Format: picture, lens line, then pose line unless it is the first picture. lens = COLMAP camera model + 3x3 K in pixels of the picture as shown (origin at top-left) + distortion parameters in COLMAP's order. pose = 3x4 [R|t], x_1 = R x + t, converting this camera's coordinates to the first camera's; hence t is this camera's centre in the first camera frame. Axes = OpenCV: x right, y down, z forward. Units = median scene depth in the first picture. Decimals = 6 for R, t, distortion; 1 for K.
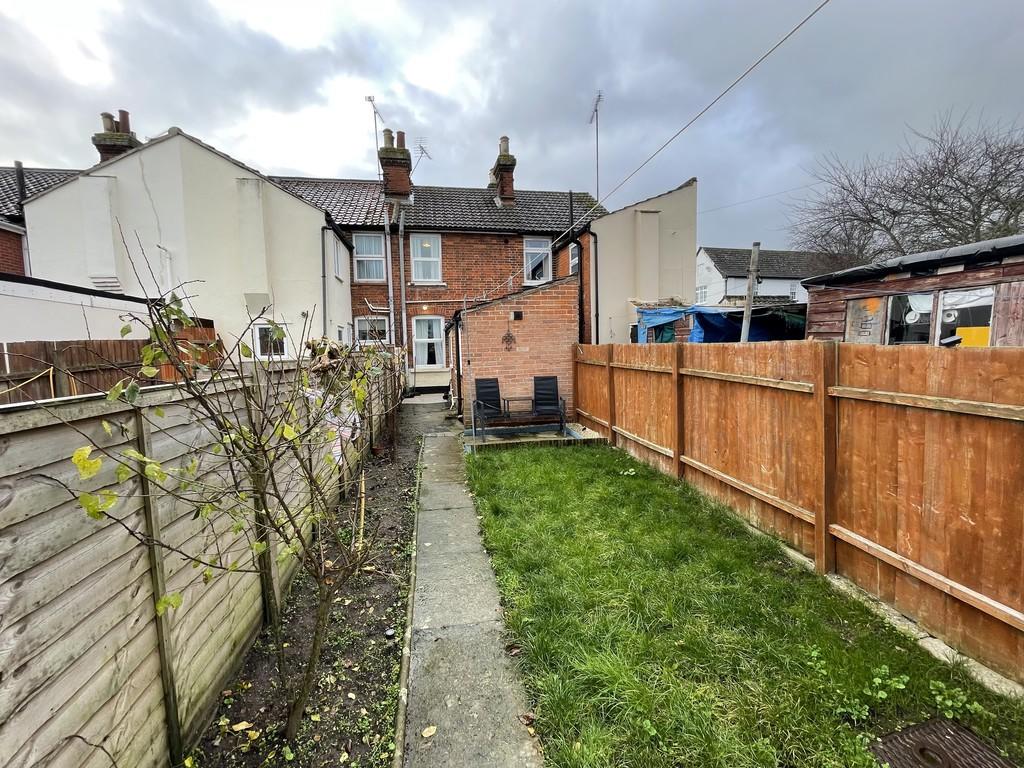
lens RADIAL K [[411.9, 0, 512.0], [0, 411.9, 384.0], [0, 0, 1]] dist [-0.001166, -0.000527]
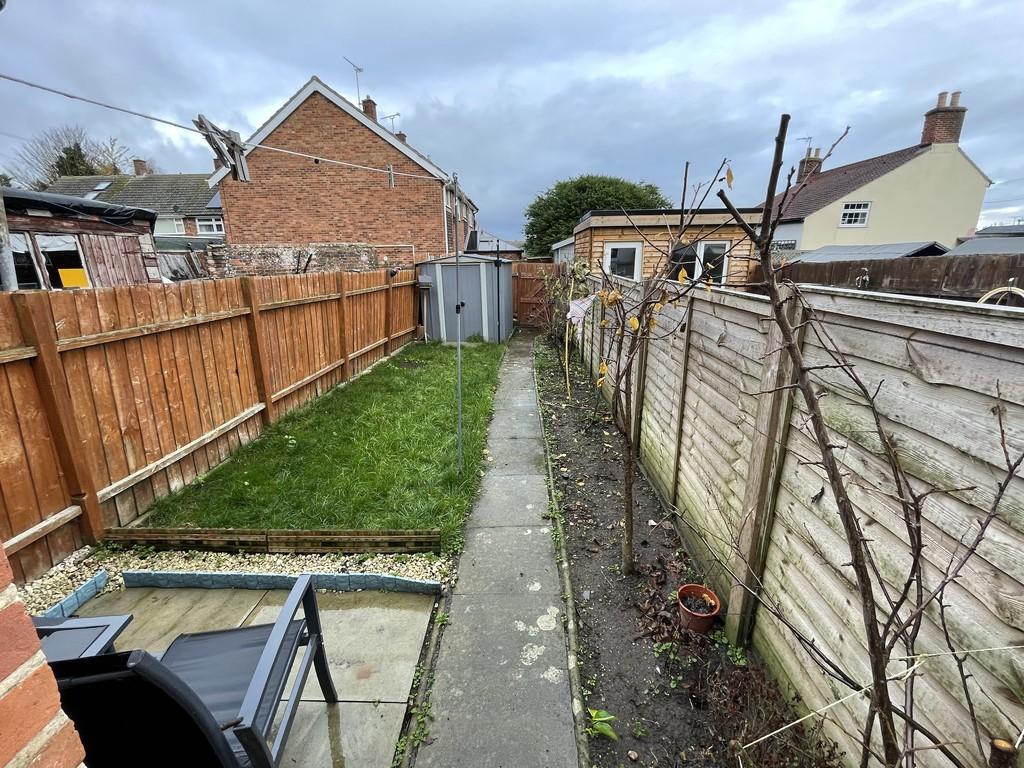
lens RADIAL K [[411.9, 0, 512.0], [0, 411.9, 384.0], [0, 0, 1]] dist [-0.001166, -0.000527]
pose [[-0.977398, -0.024683, 0.209960, -0.358833], [0.057741, 0.924229, 0.377448, -0.197436], [-0.203367, 0.381040, -0.901915, 1.855966]]
